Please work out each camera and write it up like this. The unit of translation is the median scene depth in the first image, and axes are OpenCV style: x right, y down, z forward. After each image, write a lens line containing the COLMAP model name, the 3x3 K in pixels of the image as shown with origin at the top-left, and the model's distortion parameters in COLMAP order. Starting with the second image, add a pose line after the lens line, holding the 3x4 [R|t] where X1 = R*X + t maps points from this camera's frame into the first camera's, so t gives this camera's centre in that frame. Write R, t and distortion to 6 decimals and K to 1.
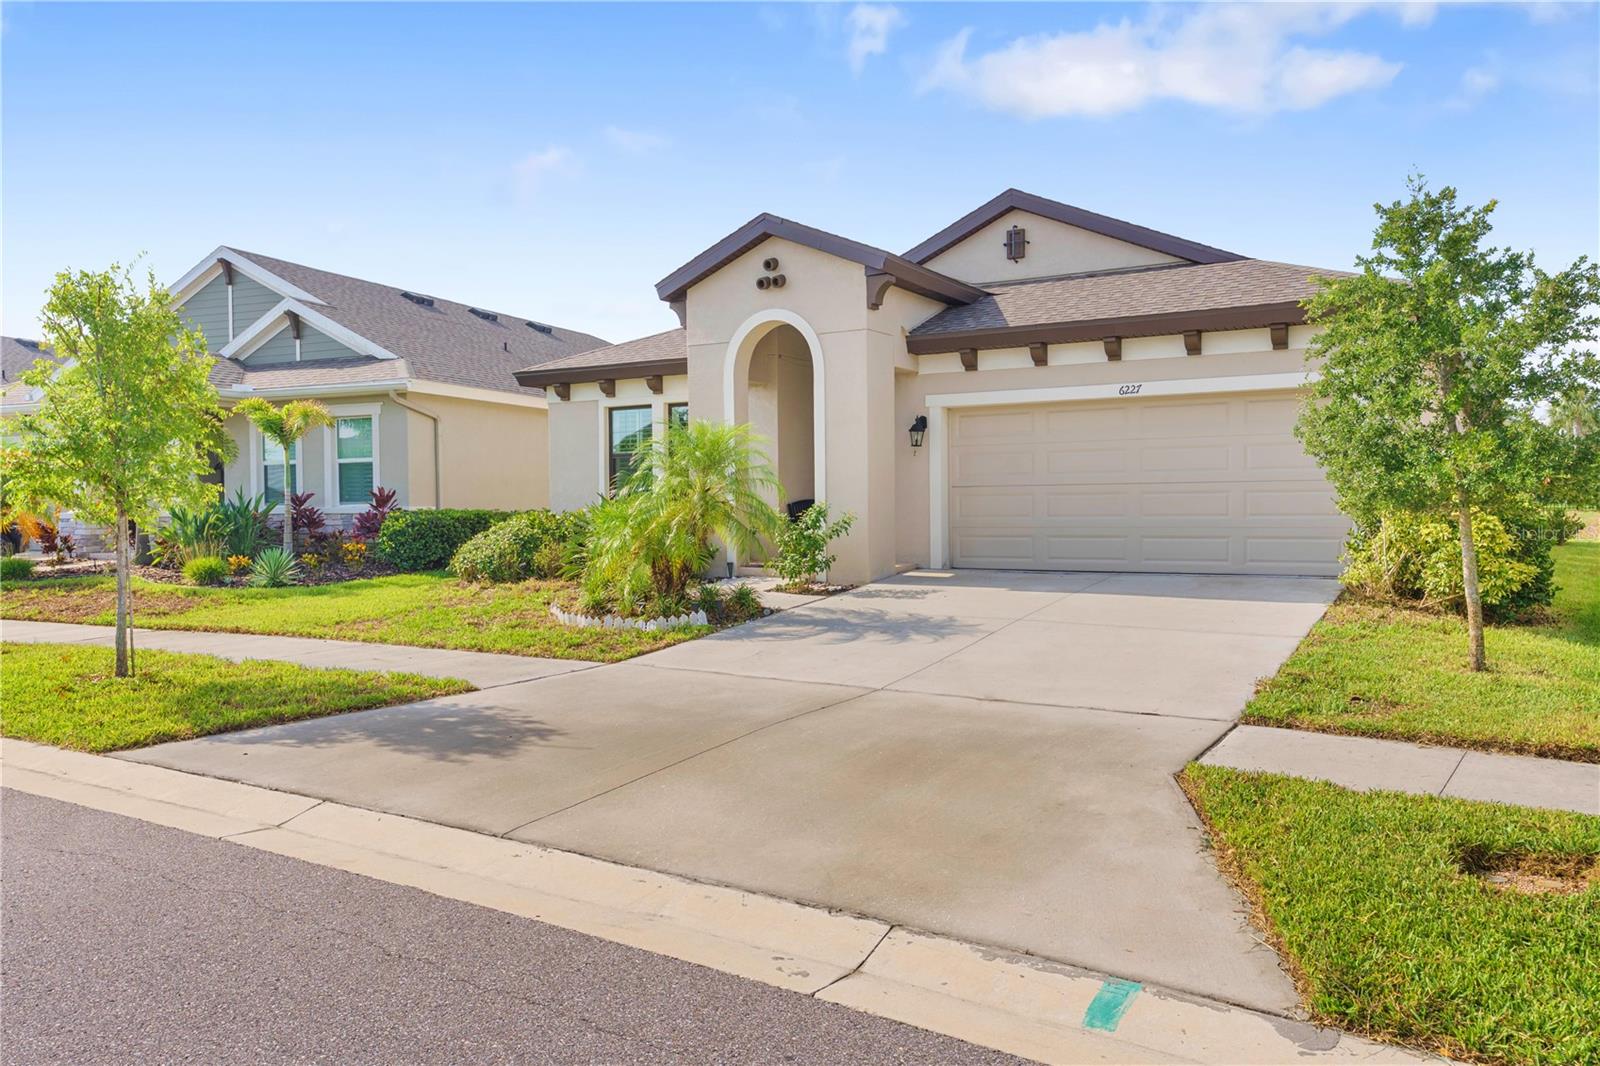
lens RADIAL K [[1207.8, 0, 800.5], [0, 1207.8, 534.5], [0, 0, 1]] dist [0.006658, 0.001901]
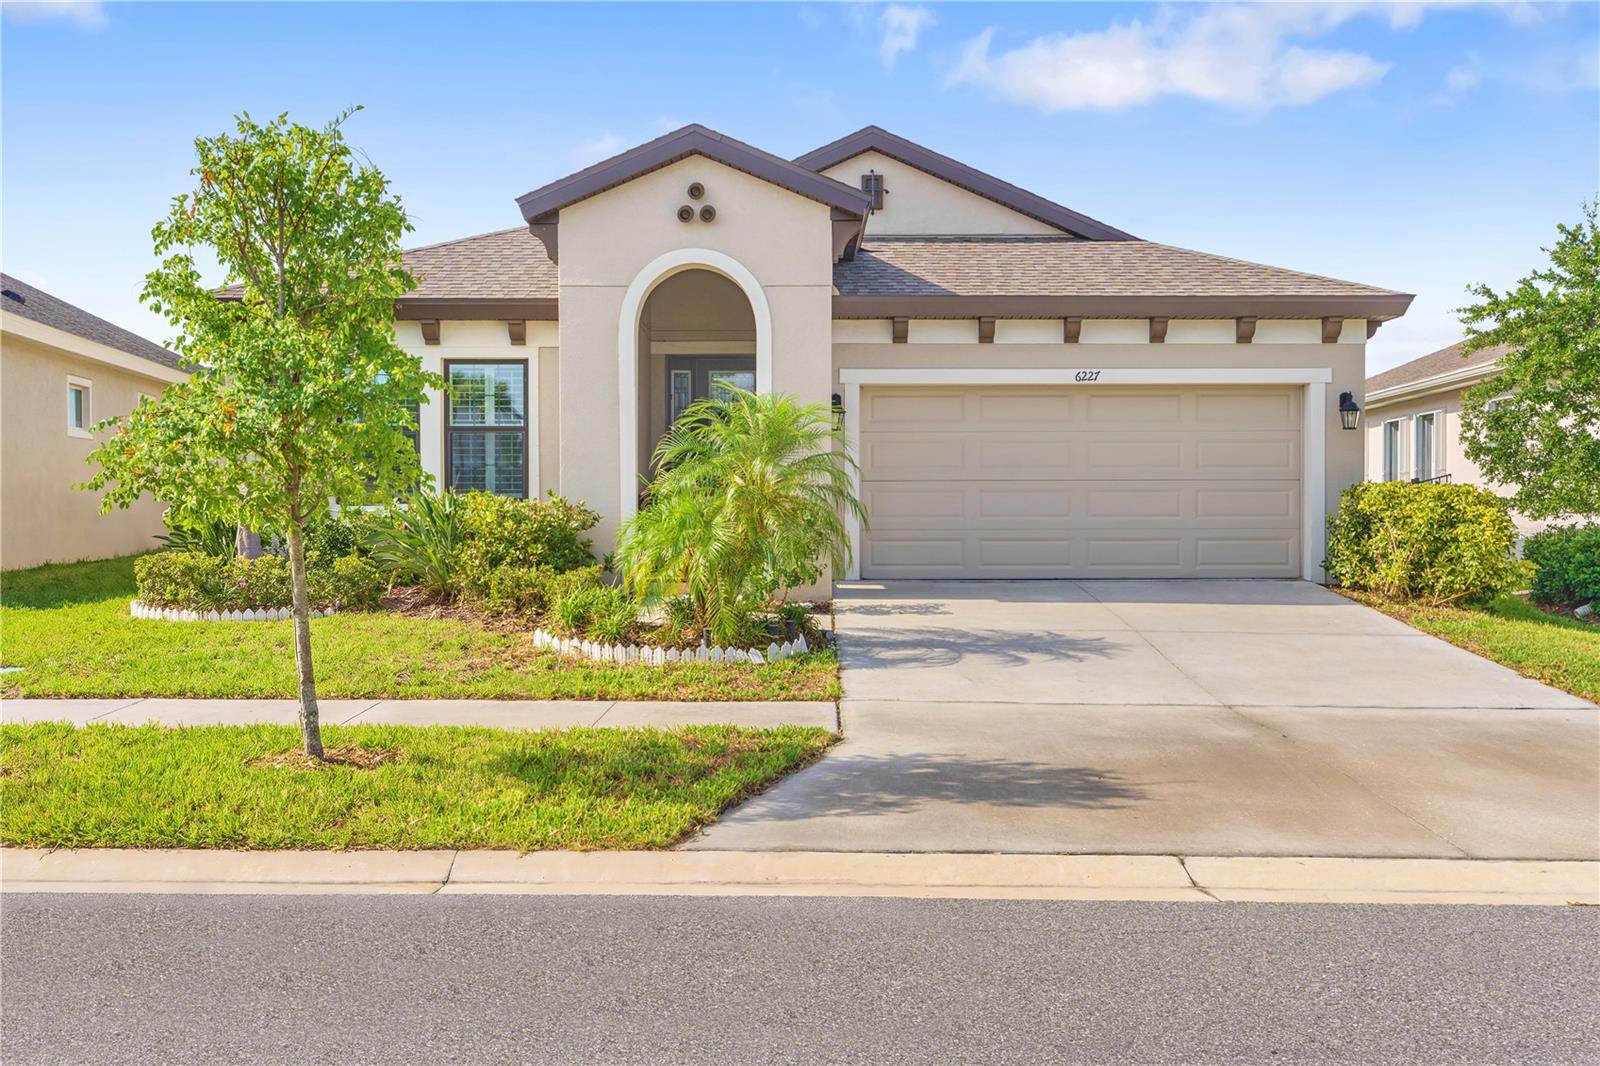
lens RADIAL K [[1624.5, 0, 800.1], [0, 1624.5, 531.8], [0, 0, 1]] dist [0.007107, 0.000000]
pose [[0.847438, -0.002912, 0.530886, -0.522369], [0.007031, 0.999959, -0.005739, 0.001556], [-0.530847, 0.008596, 0.847424, 0.082879]]
